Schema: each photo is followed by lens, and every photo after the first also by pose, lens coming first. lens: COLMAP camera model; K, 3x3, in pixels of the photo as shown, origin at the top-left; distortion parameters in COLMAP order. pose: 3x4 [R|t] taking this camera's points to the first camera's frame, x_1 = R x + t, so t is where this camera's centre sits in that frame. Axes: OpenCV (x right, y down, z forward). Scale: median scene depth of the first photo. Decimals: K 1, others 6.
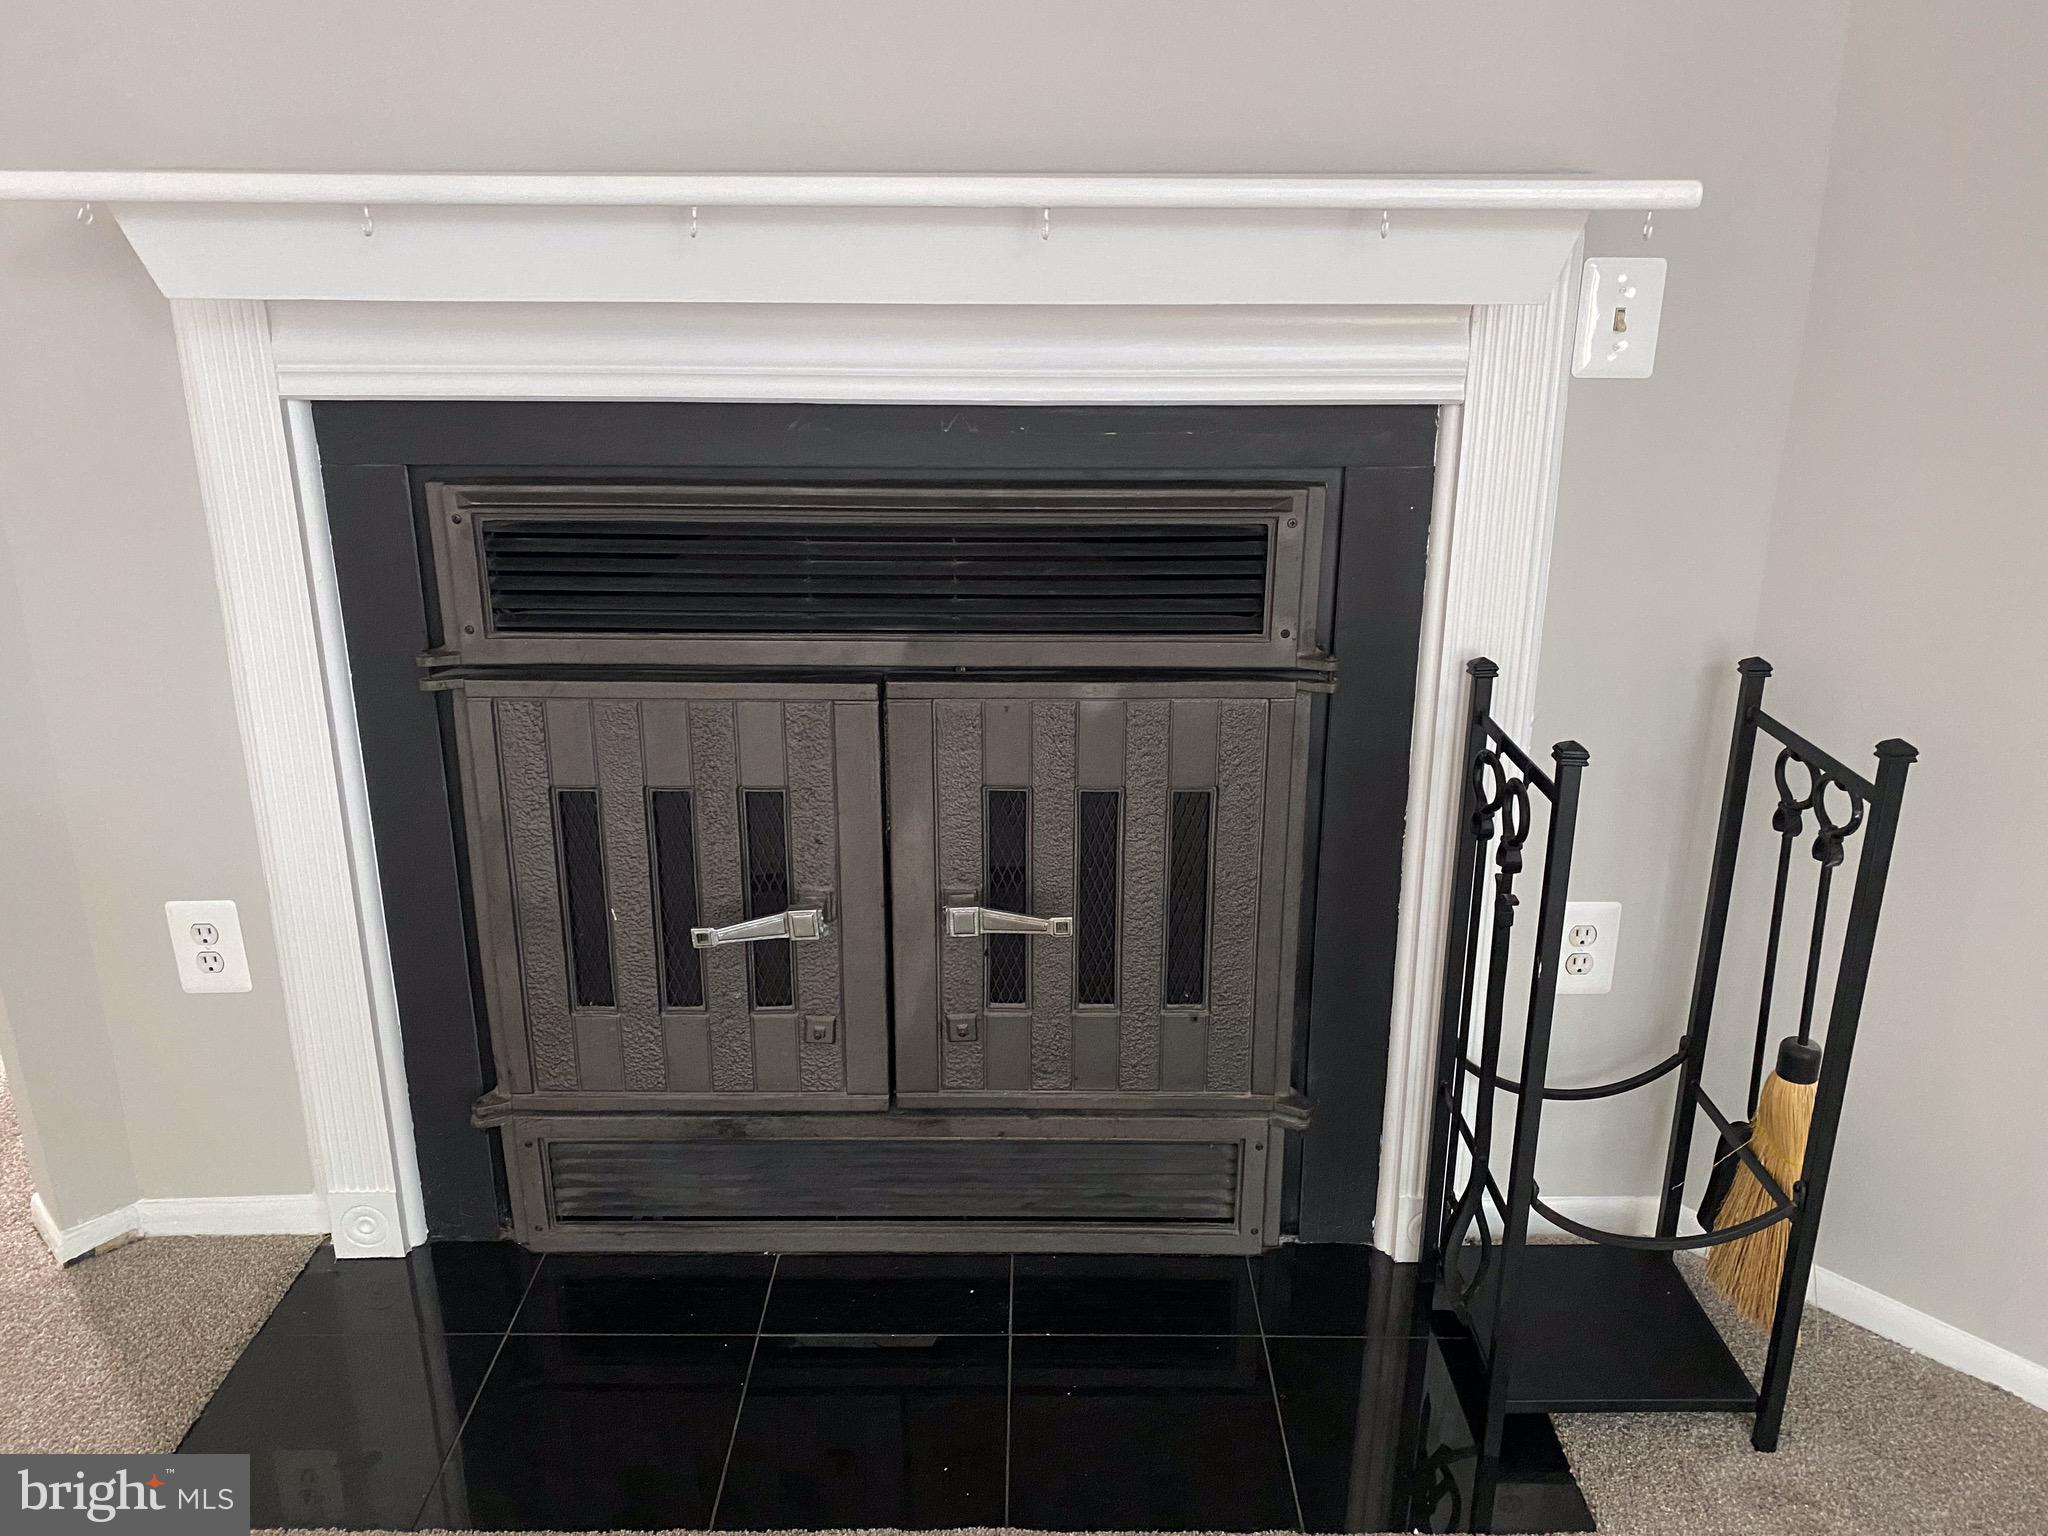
lens RADIAL K [[1553.4, 0, 1024.2], [0, 1553.4, 764.8], [0, 0, 1]] dist [0.045542, -0.052213]
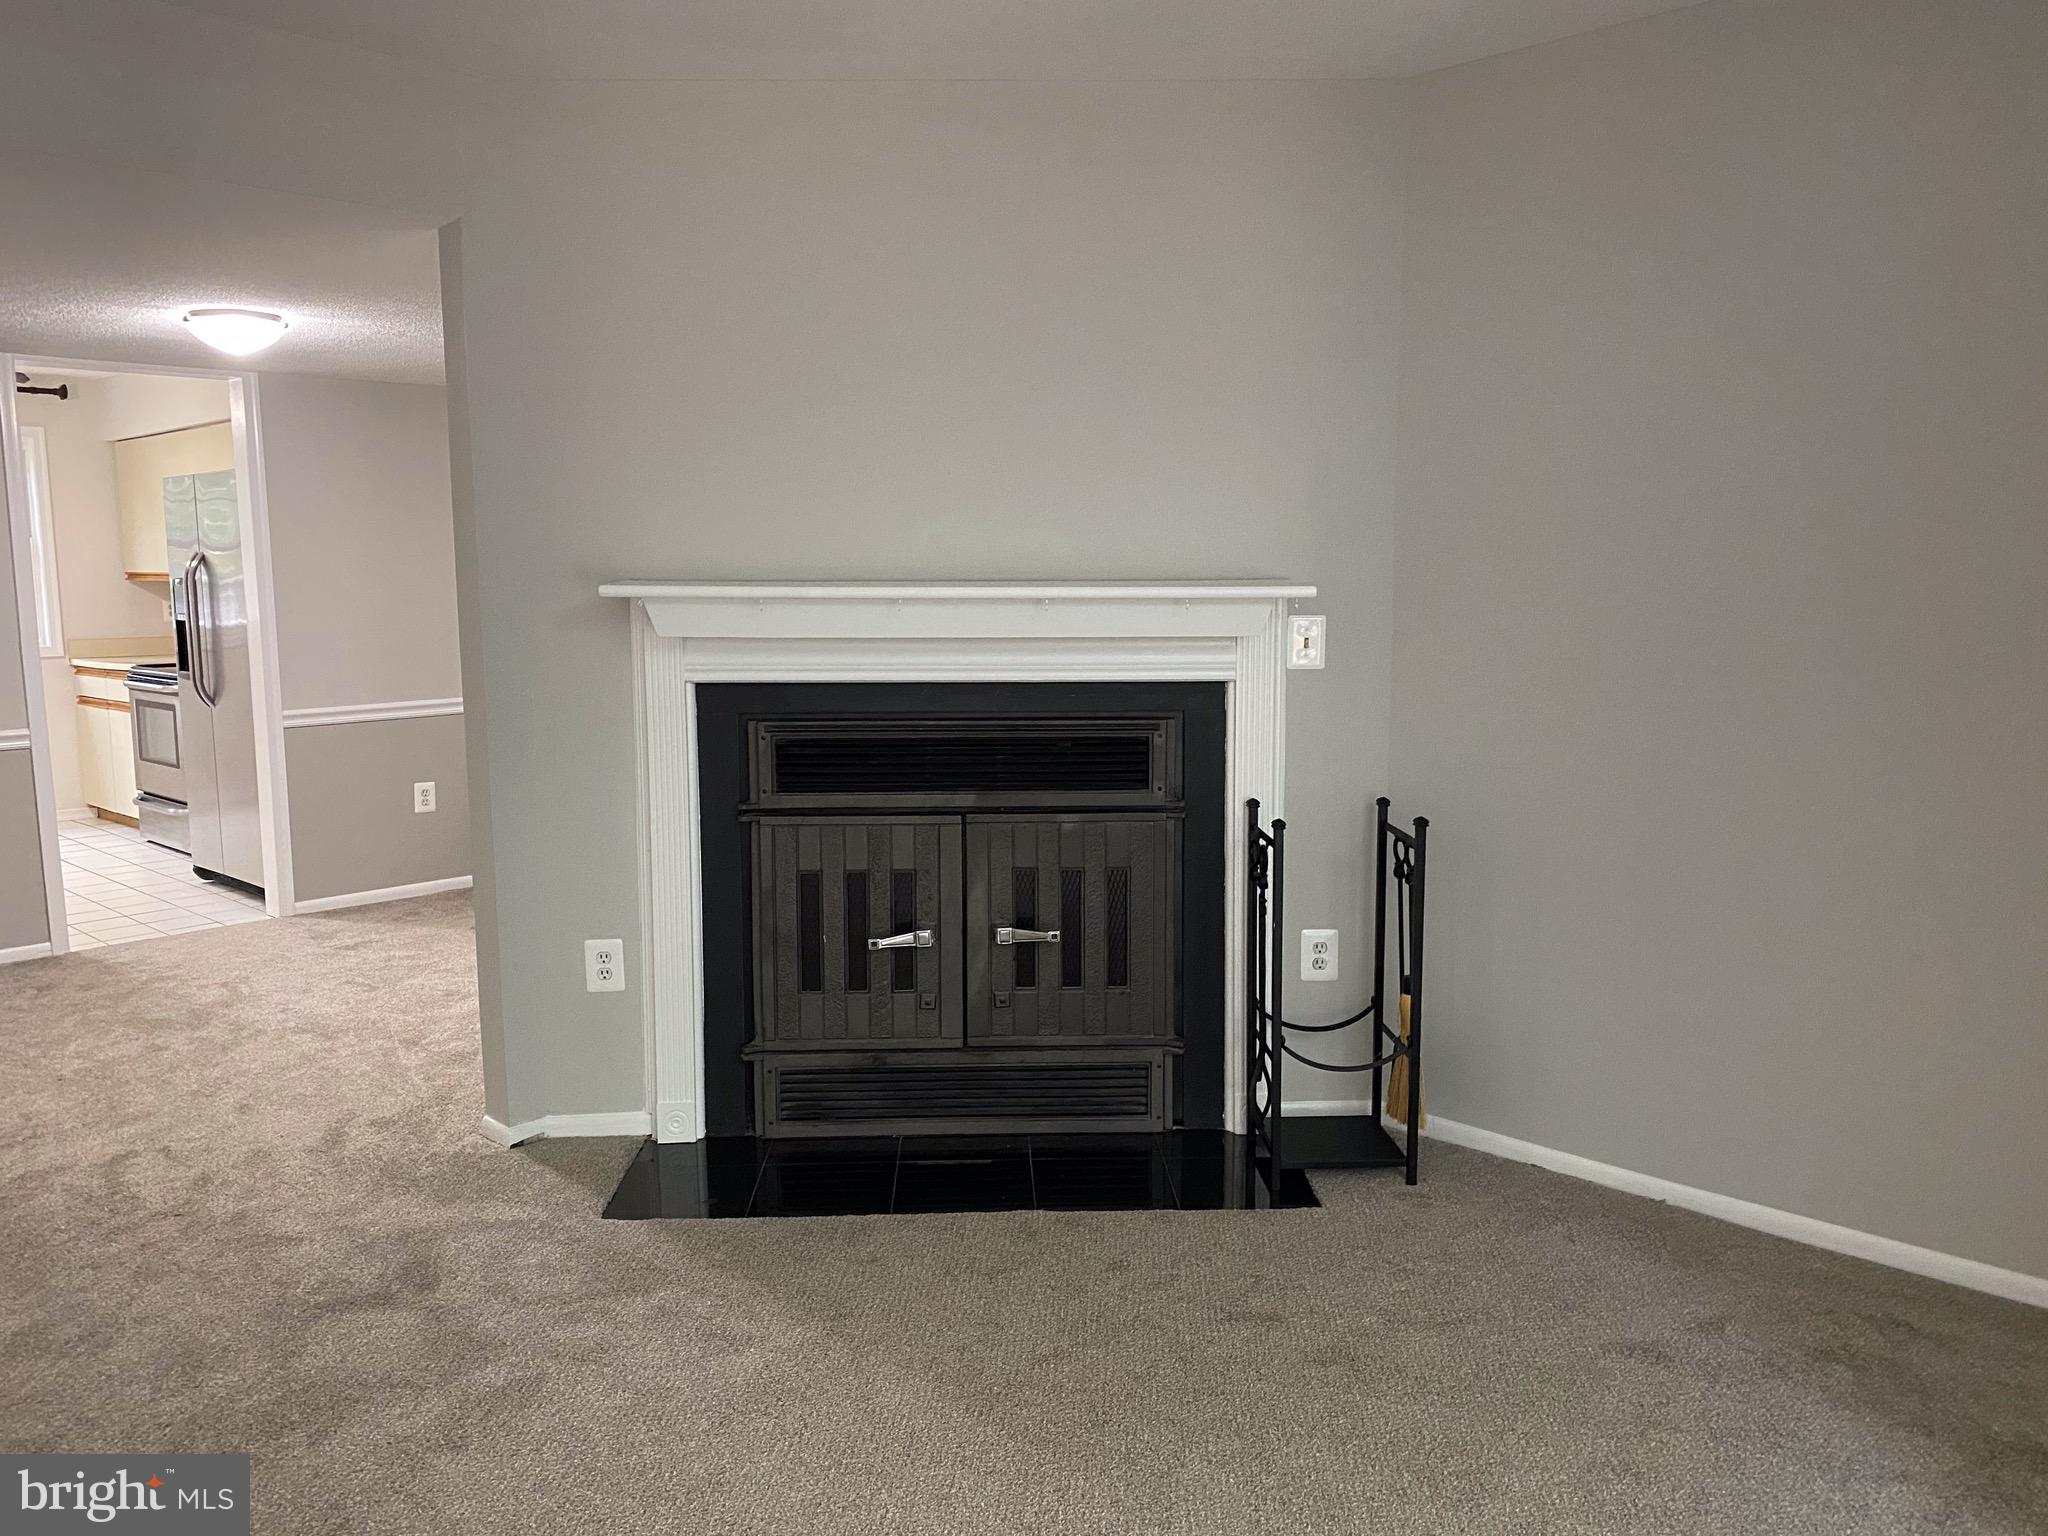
lens RADIAL K [[1553.4, 0, 1032.2], [0, 1553.4, 761.1], [0, 0, 1]] dist [0.045542, -0.052213]
pose [[0.998853, -0.010093, 0.046814, -0.094432], [0.019560, 0.978264, -0.206438, 0.292649], [-0.043713, 0.207117, 0.977339, -0.985049]]
